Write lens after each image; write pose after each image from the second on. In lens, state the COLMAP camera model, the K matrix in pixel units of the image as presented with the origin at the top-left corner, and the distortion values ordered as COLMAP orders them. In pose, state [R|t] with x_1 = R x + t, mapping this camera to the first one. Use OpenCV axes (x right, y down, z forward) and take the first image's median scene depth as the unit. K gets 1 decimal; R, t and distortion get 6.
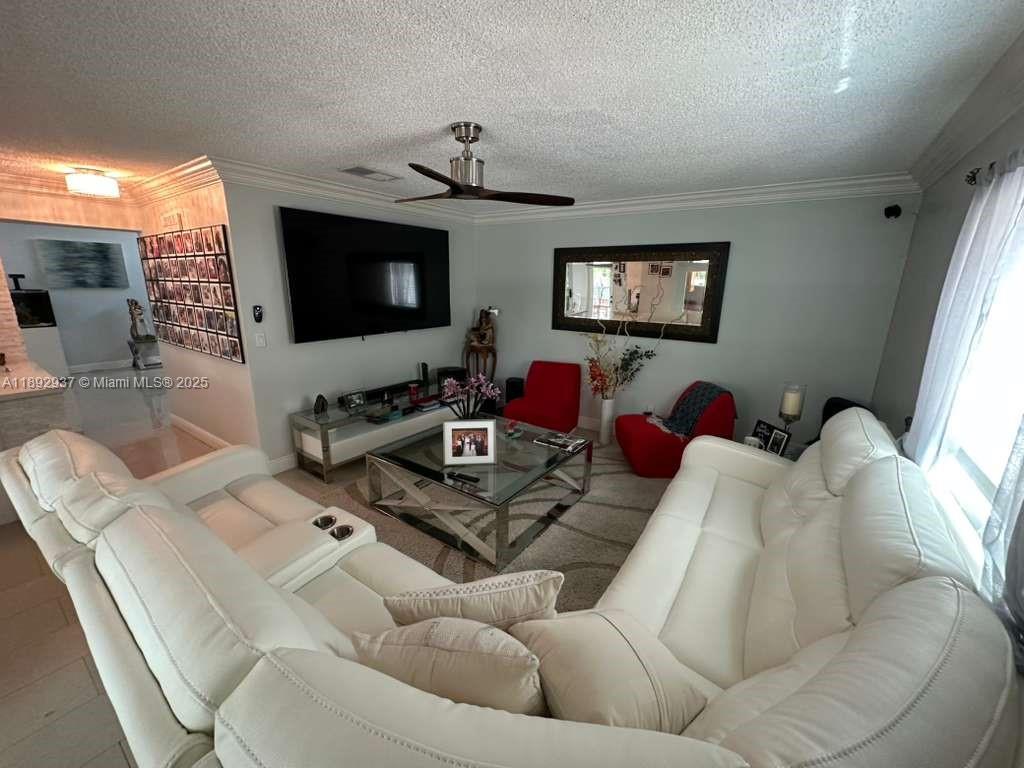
lens RADIAL K [[412.5, 0, 512.0], [0, 412.5, 384.0], [0, 0, 1]] dist [0.000780, 0.000222]
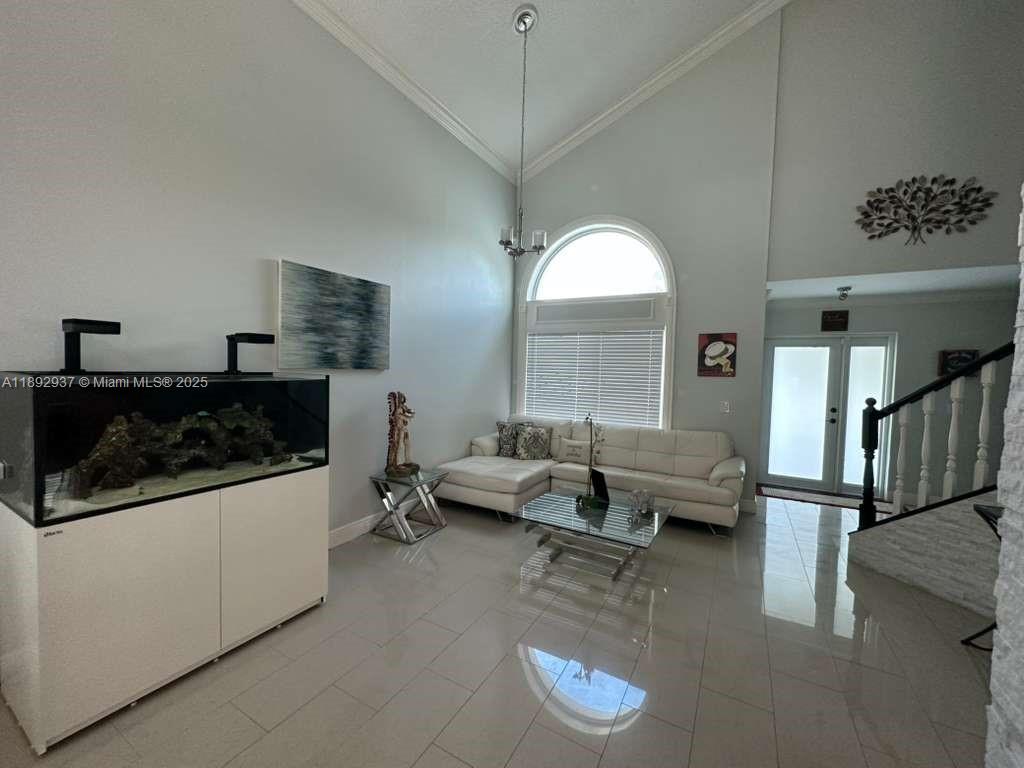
lens RADIAL K [[412.5, 0, 512.0], [0, 412.5, 384.0], [0, 0, 1]] dist [0.000780, 0.000222]
pose [[0.994367, 0.009920, 0.105529, -0.884521], [0.011976, 0.978720, -0.204850, -0.120340], [-0.105316, 0.204960, 0.973088, 0.536031]]
